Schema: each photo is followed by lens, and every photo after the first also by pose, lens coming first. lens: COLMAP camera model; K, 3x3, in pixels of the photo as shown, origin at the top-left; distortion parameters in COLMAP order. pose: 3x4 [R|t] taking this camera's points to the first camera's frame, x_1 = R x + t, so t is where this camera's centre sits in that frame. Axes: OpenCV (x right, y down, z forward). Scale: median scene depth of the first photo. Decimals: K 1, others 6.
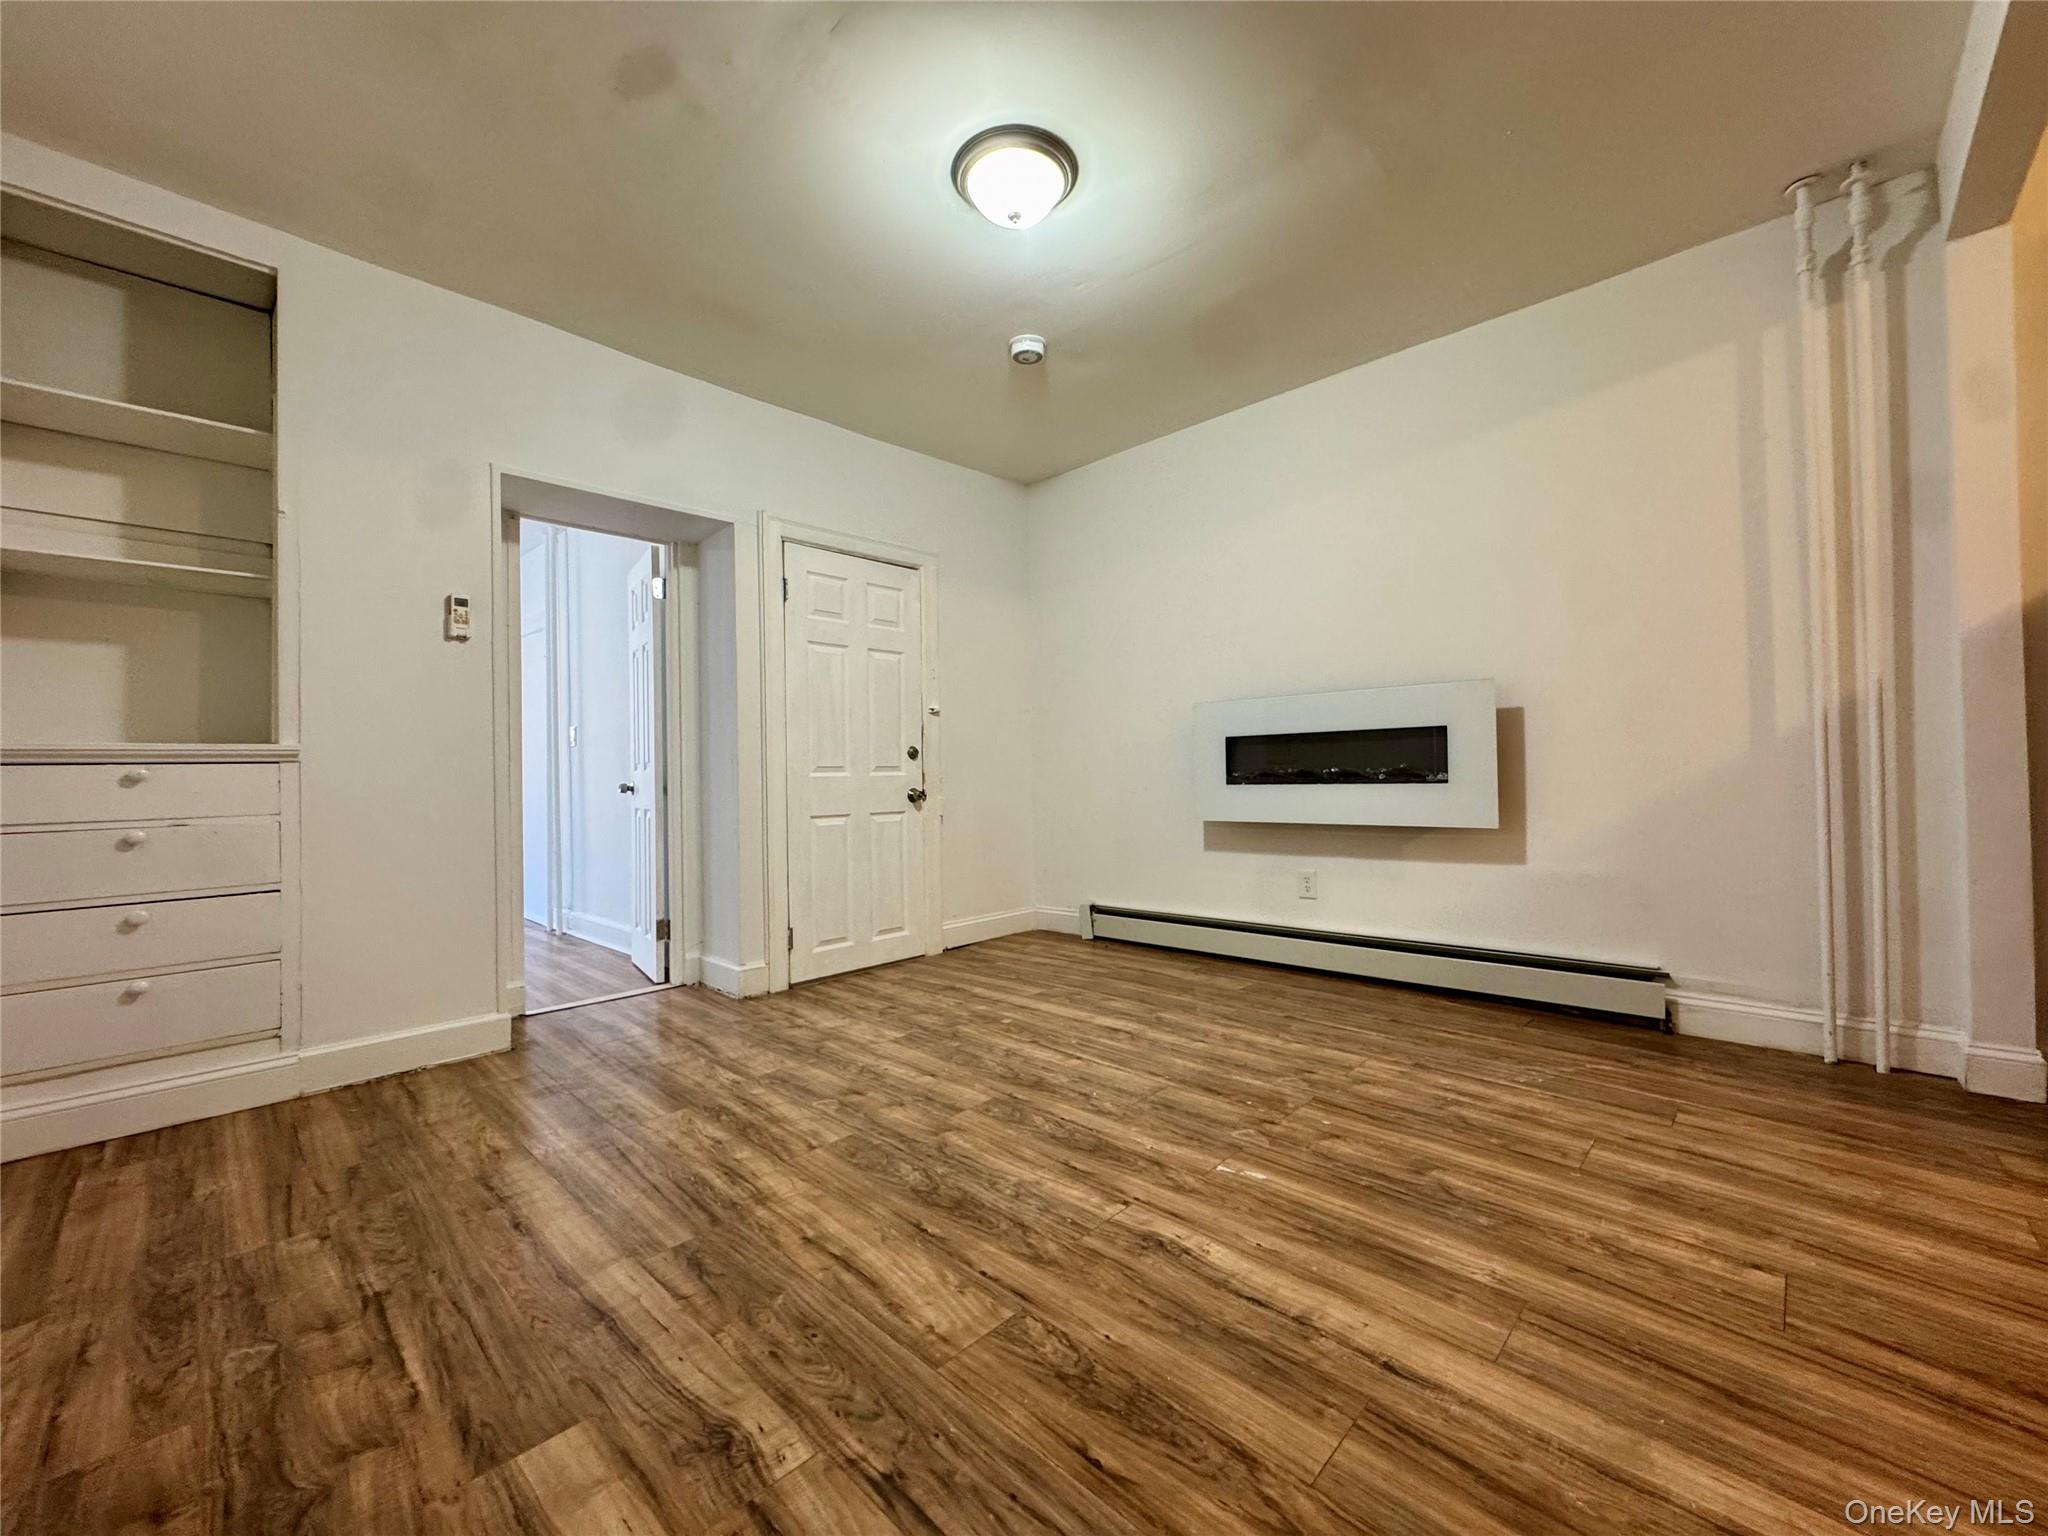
lens RADIAL K [[817.7, 0, 1024.0], [0, 817.7, 768.0], [0, 0, 1]] dist [-0.000569, 0.000107]
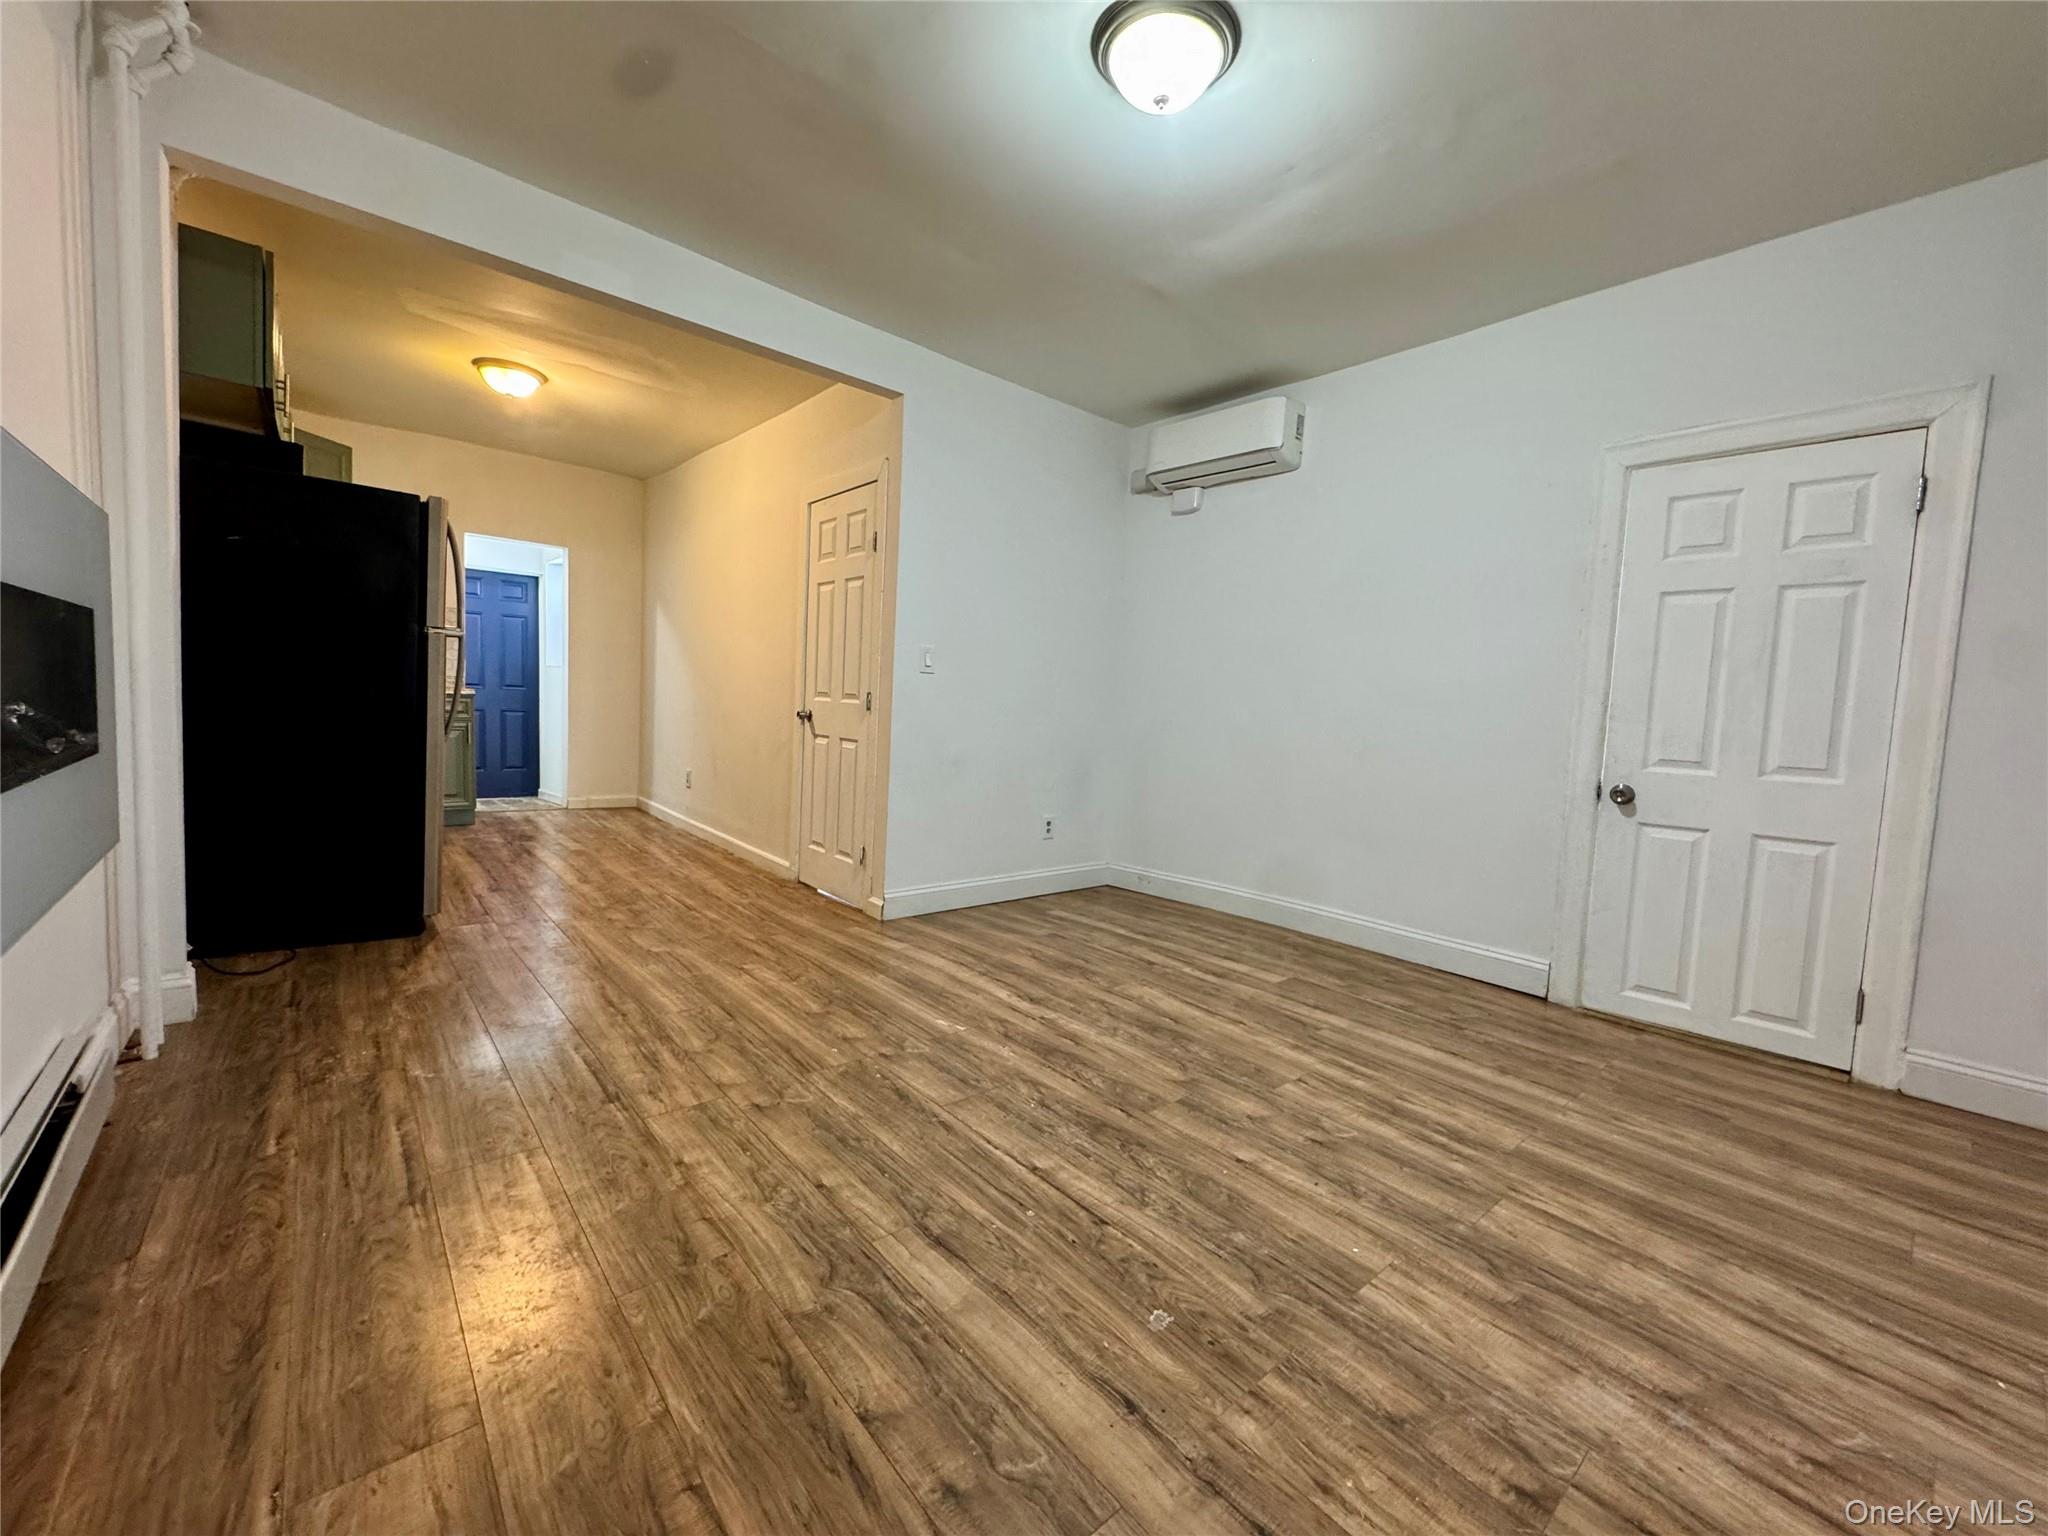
lens RADIAL K [[838.7, 0, 1039.0], [0, 838.7, 767.5], [0, 0, 1]] dist [-0.002119, -0.000209]
pose [[-0.997039, -0.035720, 0.068098, 0.033673], [-0.031416, 0.997502, 0.063266, -0.022517], [-0.070188, 0.060939, -0.995671, 2.021263]]
